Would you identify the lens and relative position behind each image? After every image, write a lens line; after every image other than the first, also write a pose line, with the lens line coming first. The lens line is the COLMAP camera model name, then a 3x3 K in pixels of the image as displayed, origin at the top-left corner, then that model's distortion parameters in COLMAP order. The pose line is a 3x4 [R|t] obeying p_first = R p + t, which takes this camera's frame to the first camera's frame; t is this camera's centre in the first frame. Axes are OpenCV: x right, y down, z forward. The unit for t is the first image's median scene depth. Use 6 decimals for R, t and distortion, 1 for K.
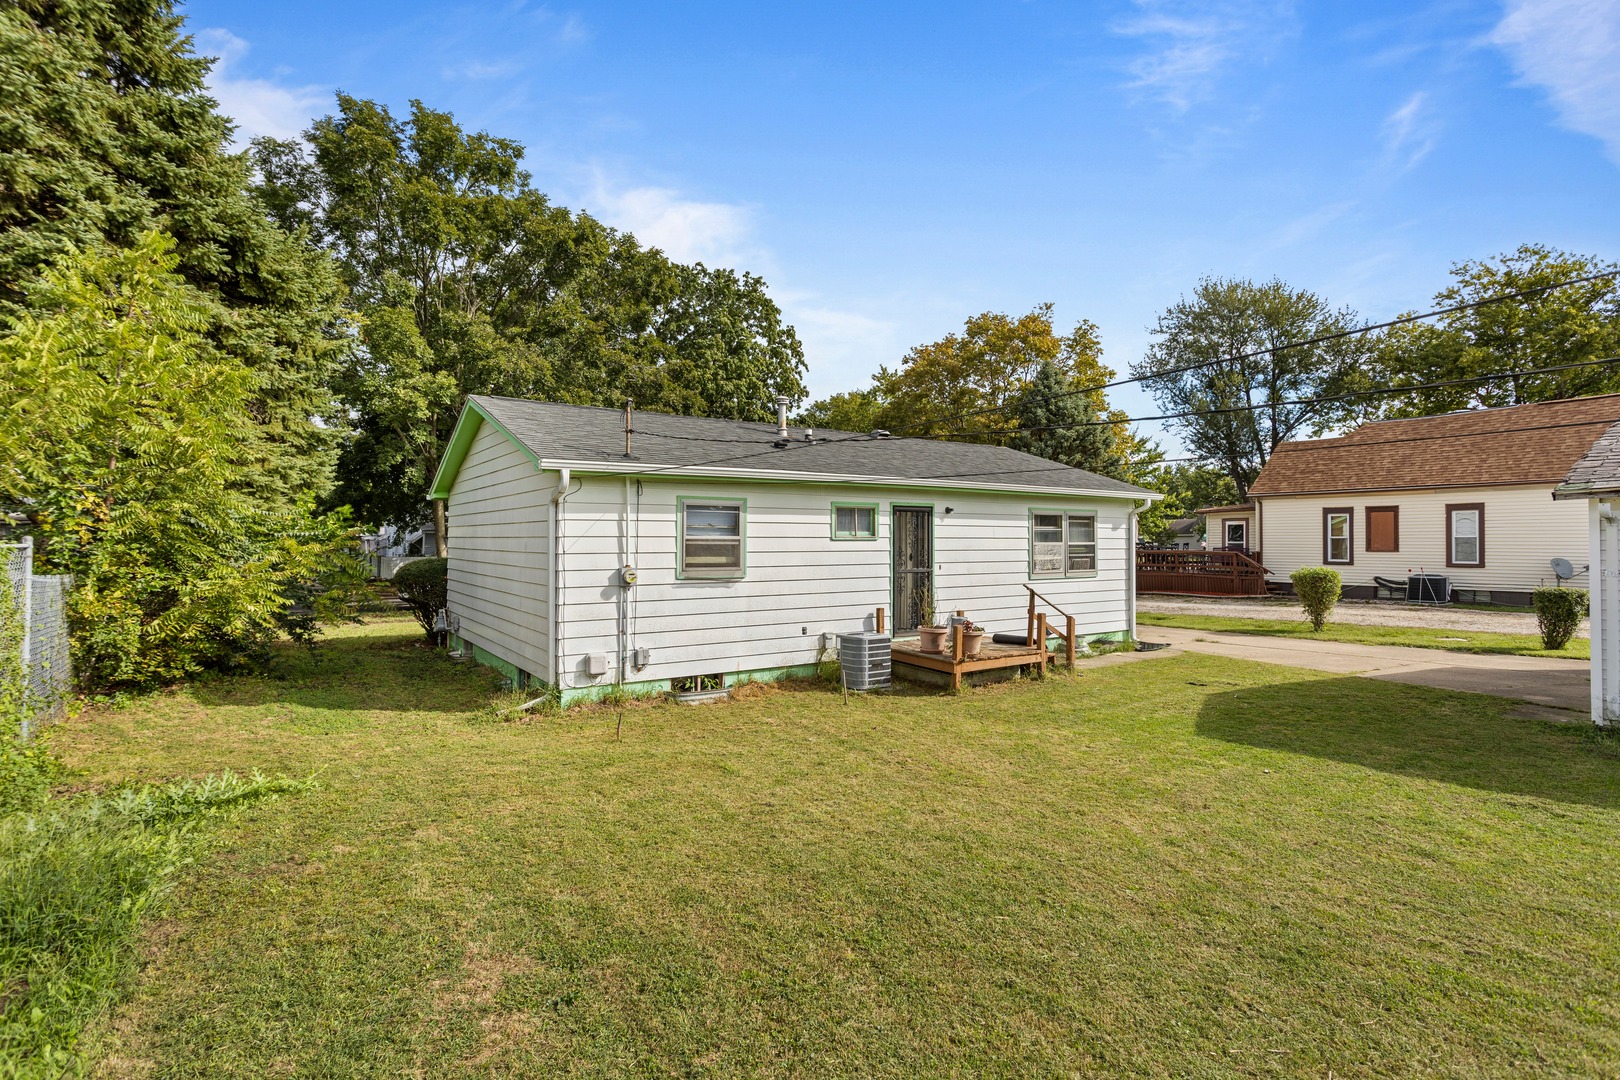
lens RADIAL K [[789.4, 0, 831.2], [0, 789.4, 541.0], [0, 0, 1]] dist [-0.000200, 0.002345]
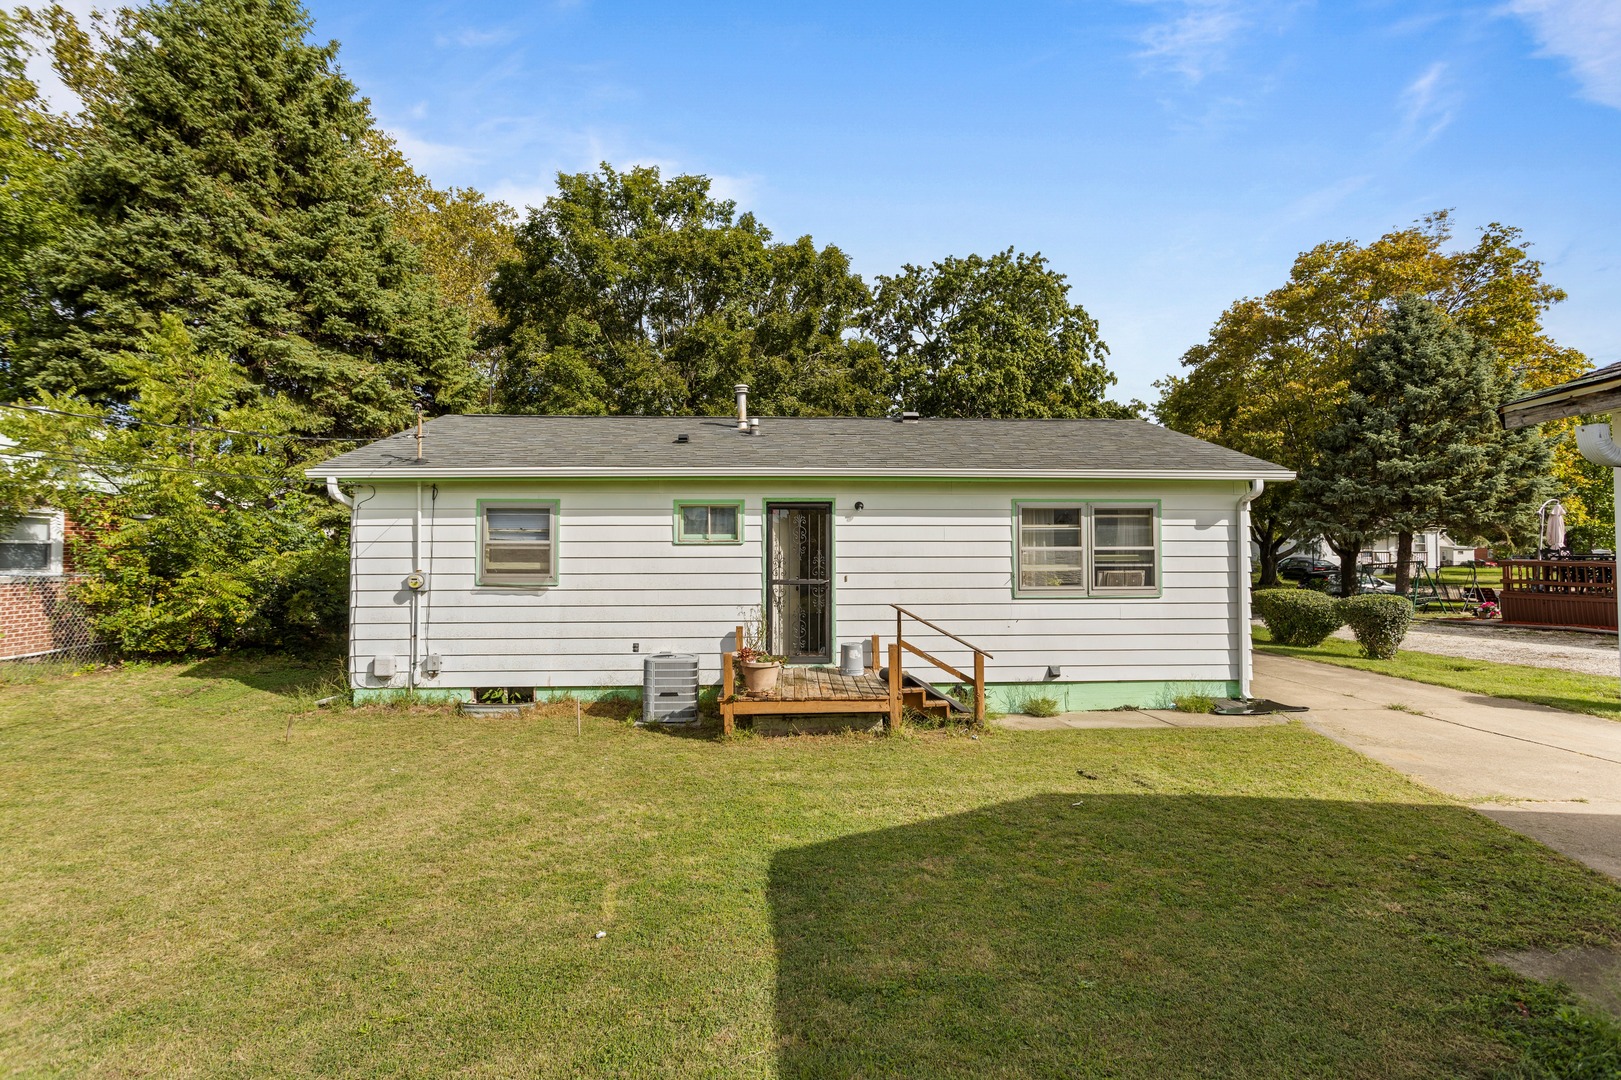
lens RADIAL K [[789.9, 0, 810.3], [0, 789.9, 544.0], [0, 0, 1]] dist [-0.000200, 0.002345]
pose [[0.847603, -0.007033, -0.530584, 0.565460], [0.002569, 0.999955, -0.009150, 0.006468], [0.530625, 0.006392, 0.847583, 0.337730]]
